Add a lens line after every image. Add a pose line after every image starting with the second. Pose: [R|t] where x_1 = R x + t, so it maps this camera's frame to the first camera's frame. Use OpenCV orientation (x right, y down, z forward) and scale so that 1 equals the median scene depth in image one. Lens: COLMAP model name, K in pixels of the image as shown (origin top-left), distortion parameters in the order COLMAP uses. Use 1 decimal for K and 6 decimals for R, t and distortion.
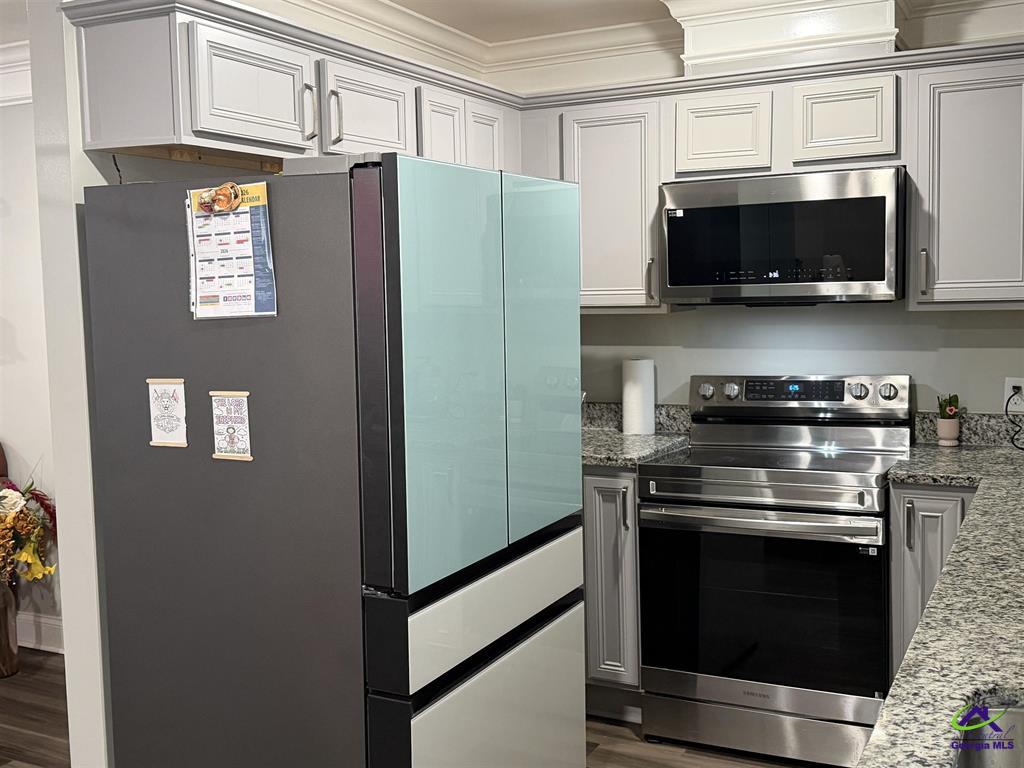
lens RADIAL K [[1114.8, 0, 518.8], [0, 1114.8, 387.0], [0, 0, 1]] dist [0.005862, 0.000000]
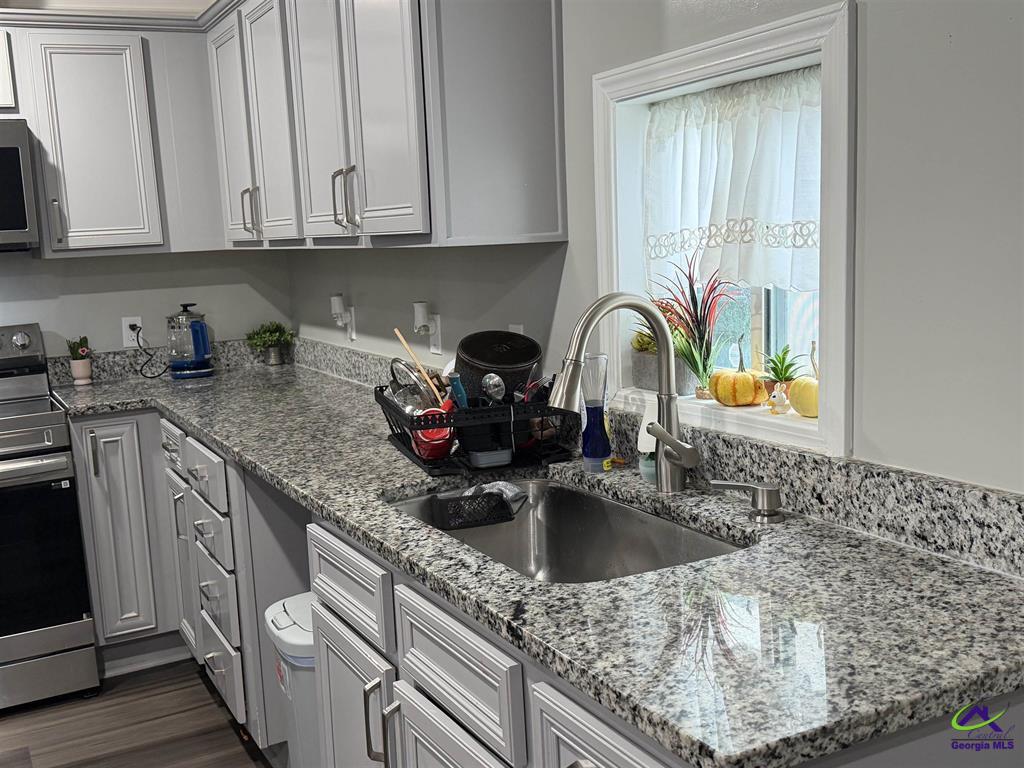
lens RADIAL K [[1114.8, 0, 519.0], [0, 1114.8, 383.8], [0, 0, 1]] dist [0.005862, 0.000000]
pose [[0.572044, -0.120232, 0.811363, -0.269941], [0.116194, 0.991101, 0.064945, 0.033097], [-0.811951, 0.057124, 0.580924, 0.030922]]
